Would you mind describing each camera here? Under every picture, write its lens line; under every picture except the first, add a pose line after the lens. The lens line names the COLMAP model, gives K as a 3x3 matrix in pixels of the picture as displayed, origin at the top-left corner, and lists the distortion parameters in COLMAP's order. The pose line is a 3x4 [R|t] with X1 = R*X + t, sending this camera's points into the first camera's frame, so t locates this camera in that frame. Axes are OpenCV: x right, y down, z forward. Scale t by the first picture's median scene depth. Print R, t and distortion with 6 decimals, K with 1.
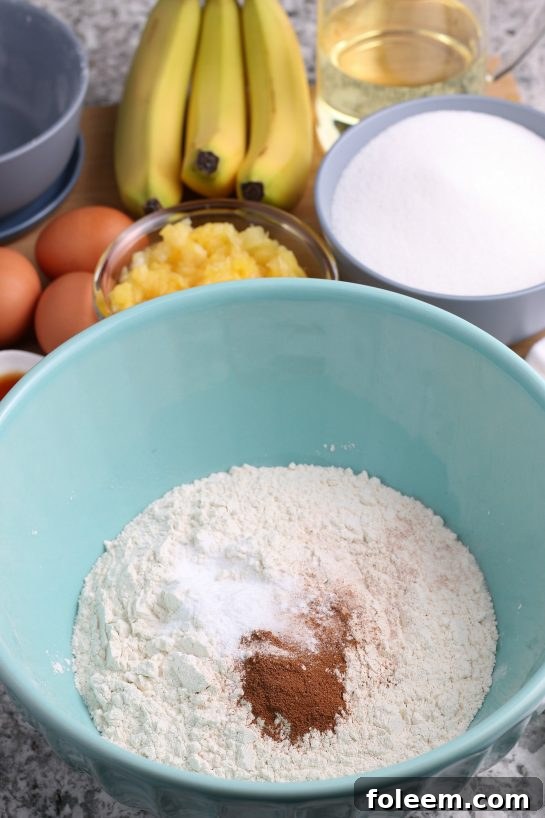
lens RADIAL K [[1946.3, 0, 269.9], [0, 1946.3, 405.2], [0, 0, 1]] dist [-0.156247, 0.000000]
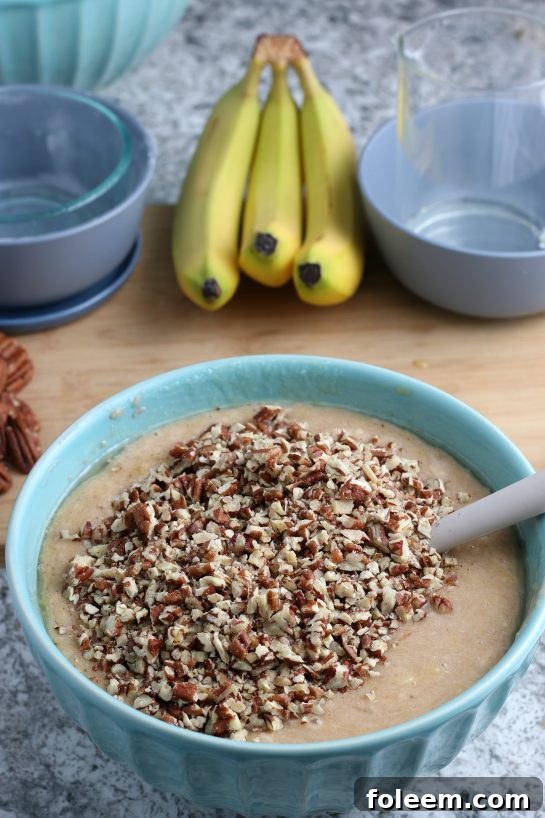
lens RADIAL K [[1946.3, 0, 275.2], [0, 1946.3, 417.5], [0, 0, 1]] dist [-0.156247, 0.000000]
pose [[0.999340, 0.030358, -0.019932, -0.002910], [-0.032444, 0.992909, -0.114364, 0.082222], [0.016318, 0.114935, 0.993239, -0.000884]]
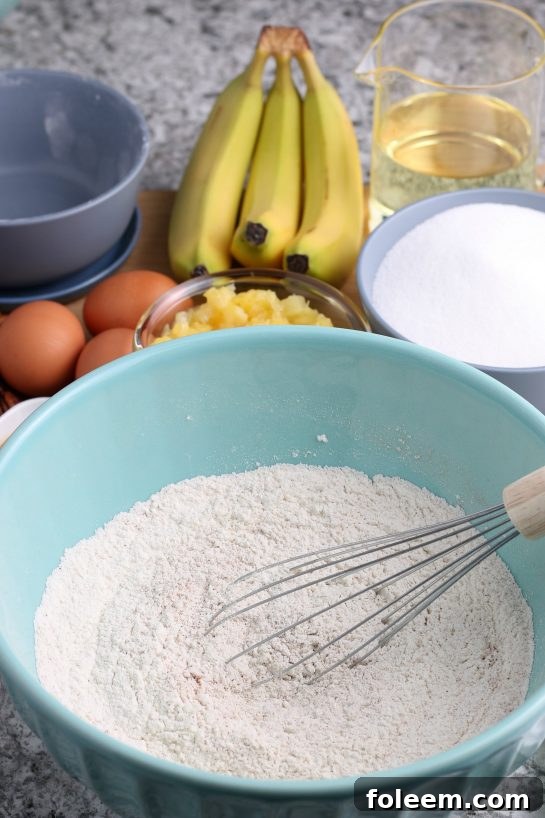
lens RADIAL K [[1946.3, 0, 274.6], [0, 1946.3, 403.7], [0, 0, 1]] dist [-0.156247, 0.000000]
pose [[0.996634, 0.068360, -0.045247, 0.031141], [-0.073250, 0.990415, -0.117101, 0.086013], [0.036808, 0.120021, 0.992089, -0.012235]]
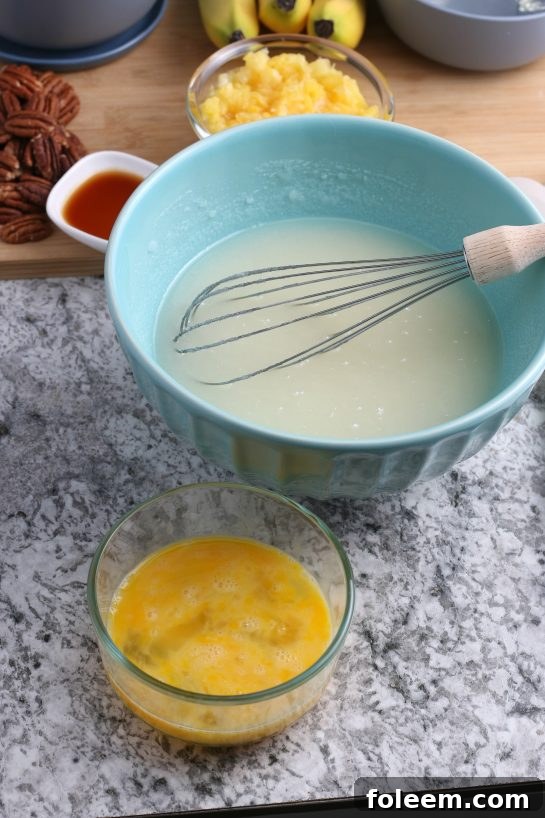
lens RADIAL K [[1946.3, 0, 277.9], [0, 1946.3, 408.0], [0, 0, 1]] dist [-0.156247, 0.000000]
pose [[0.997592, 0.052380, 0.045453, -0.077566], [-0.054124, 0.997810, 0.038026, 0.076636], [-0.043362, -0.040394, 0.998242, -0.179703]]
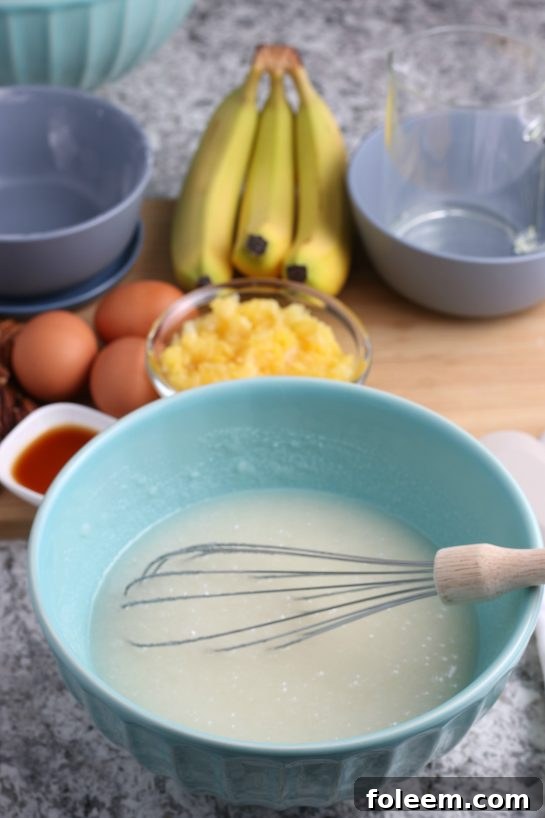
lens RADIAL K [[1946.3, 0, 270.0], [0, 1946.3, 412.1], [0, 0, 1]] dist [-0.156247, 0.000000]
pose [[0.998319, 0.055170, -0.017738, -0.000219], [-0.056555, 0.994290, -0.090487, 0.068193], [0.012645, 0.091338, 0.995740, -0.082574]]
